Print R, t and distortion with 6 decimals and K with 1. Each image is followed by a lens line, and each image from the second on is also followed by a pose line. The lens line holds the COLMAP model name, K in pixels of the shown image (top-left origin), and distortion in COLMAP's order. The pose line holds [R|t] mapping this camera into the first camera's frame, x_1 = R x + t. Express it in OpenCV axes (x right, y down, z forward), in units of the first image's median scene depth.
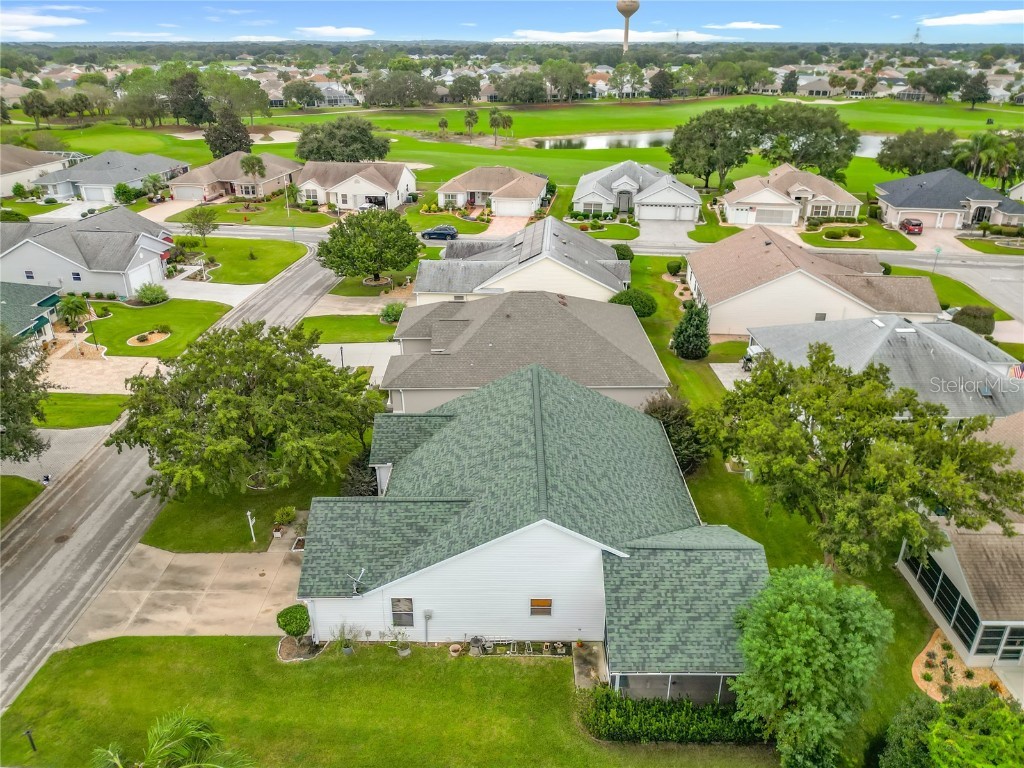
lens RADIAL K [[736.5, 0, 506.1], [0, 736.5, 385.3], [0, 0, 1]] dist [0.032248, -0.063179]
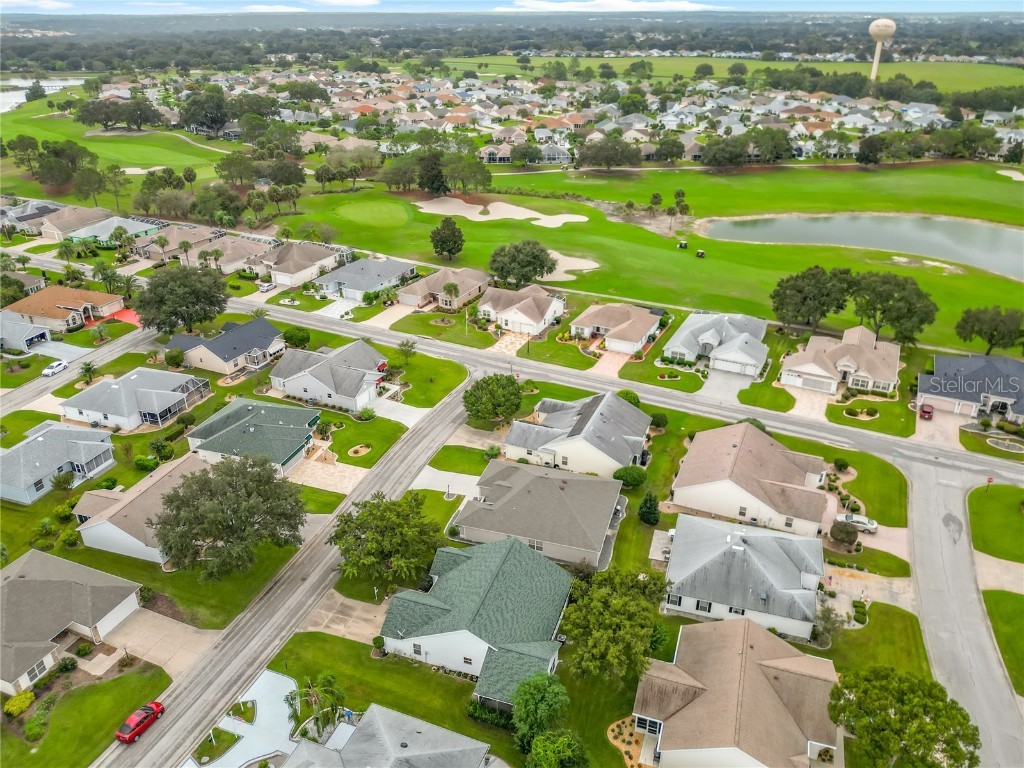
lens RADIAL K [[740.6, 0, 509.9], [0, 740.6, 383.9], [0, 0, 1]] dist [0.042794, -0.076573]
pose [[0.950037, 0.140786, -0.278582, 0.220462], [-0.132415, 0.989995, 0.048739, -0.225460], [0.282657, -0.009416, 0.959175, -0.400685]]
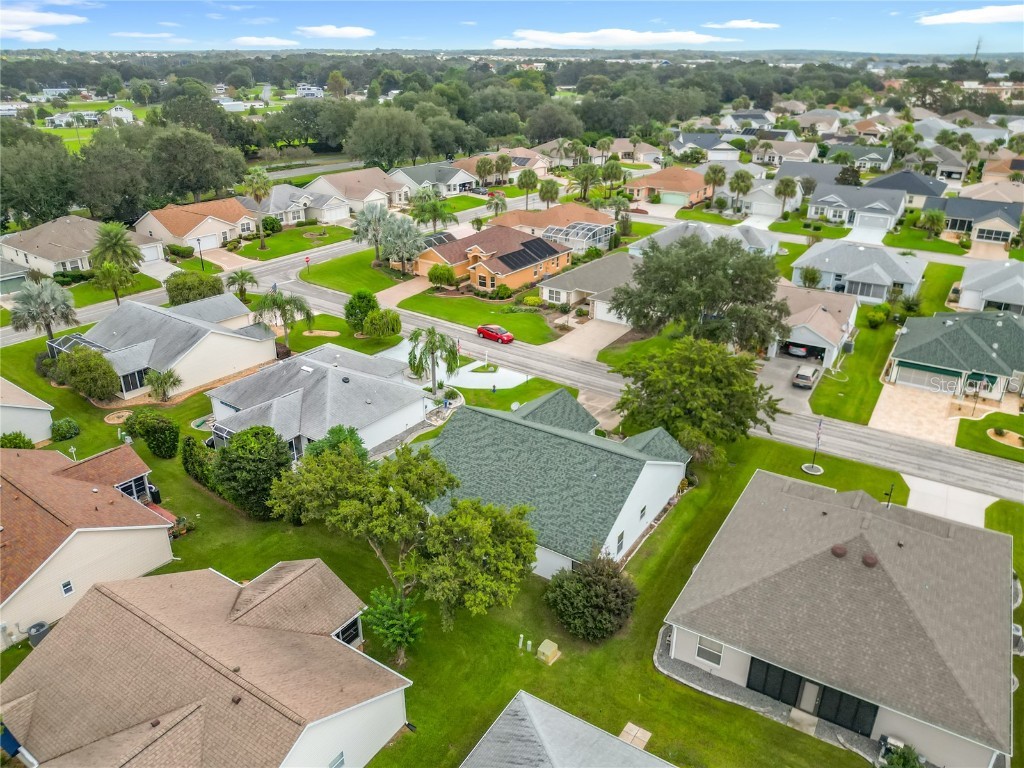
lens RADIAL K [[743.6, 0, 506.5], [0, 743.6, 380.8], [0, 0, 1]] dist [0.047064, -0.078743]
pose [[-0.542818, 0.338127, -0.768777, 0.411138], [-0.355784, 0.736599, 0.575187, -0.290423], [0.760767, 0.585740, -0.279539, 0.441076]]
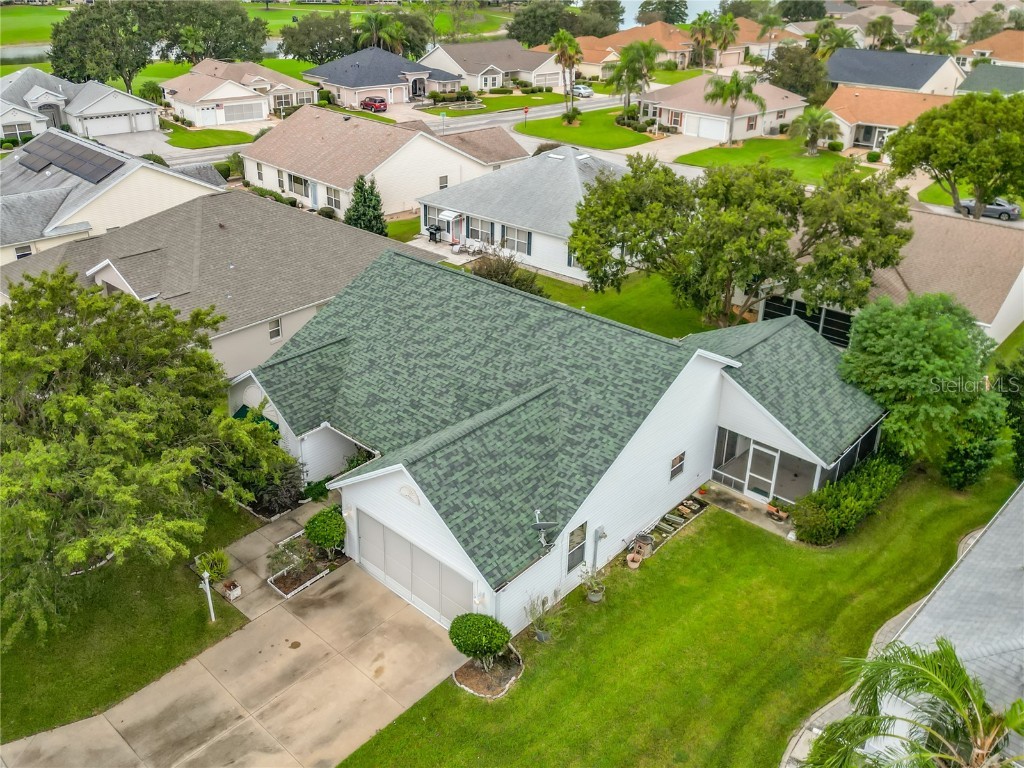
lens RADIAL K [[868.8, 0, 458.7], [0, 868.8, 313.6], [0, 0, 1]] dist [0.053194, -0.078418]
pose [[0.689534, -0.271181, 0.671567, -0.218702], [0.301483, 0.950572, 0.074296, -0.004186], [-0.658521, 0.151237, 0.737209, 0.118203]]
